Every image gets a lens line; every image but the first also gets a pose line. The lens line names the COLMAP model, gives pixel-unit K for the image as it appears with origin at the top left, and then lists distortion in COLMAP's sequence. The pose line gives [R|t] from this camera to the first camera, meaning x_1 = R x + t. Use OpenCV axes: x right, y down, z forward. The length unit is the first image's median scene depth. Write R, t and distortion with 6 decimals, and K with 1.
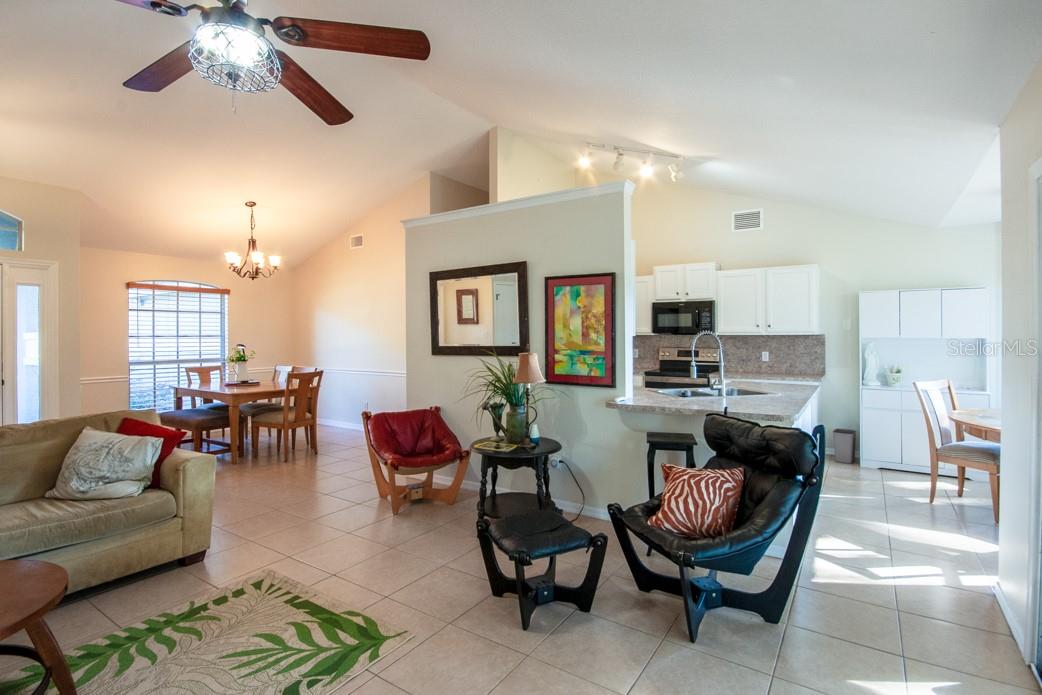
lens RADIAL K [[506.2, 0, 511.9], [0, 506.2, 338.6], [0, 0, 1]] dist [-0.005876, -0.001385]
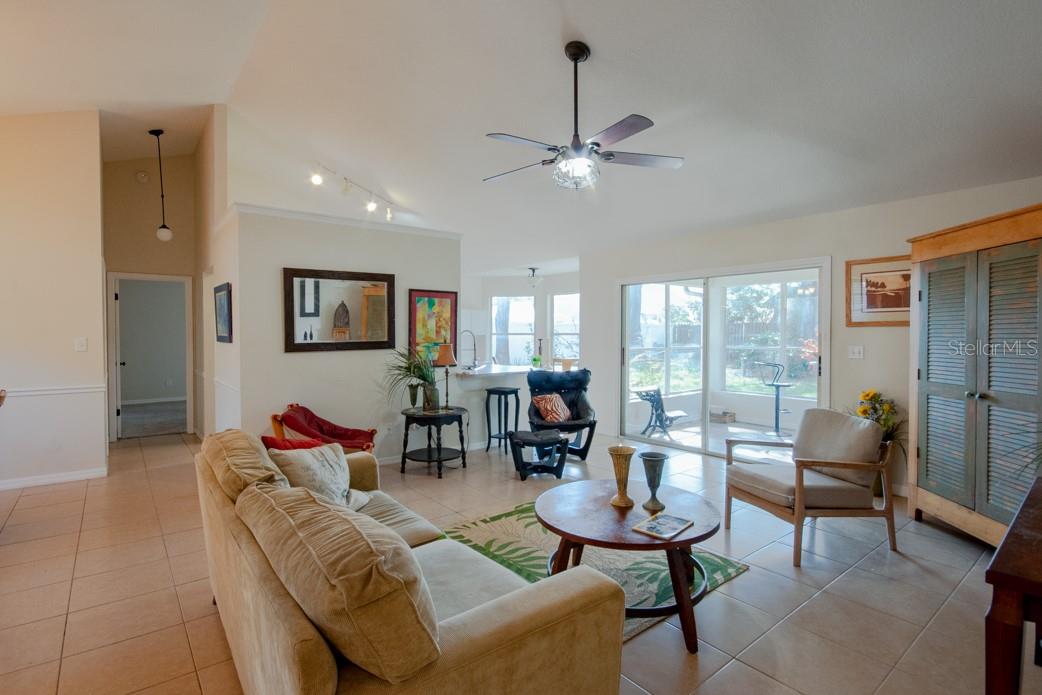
lens RADIAL K [[506.2, 0, 525.4], [0, 506.2, 341.8], [0, 0, 1]] dist [-0.005876, -0.001385]
pose [[0.303520, -0.014512, 0.952714, -1.187065], [0.007589, 0.999889, 0.012813, 0.003796], [-0.952795, 0.003341, 0.303597, 0.323445]]
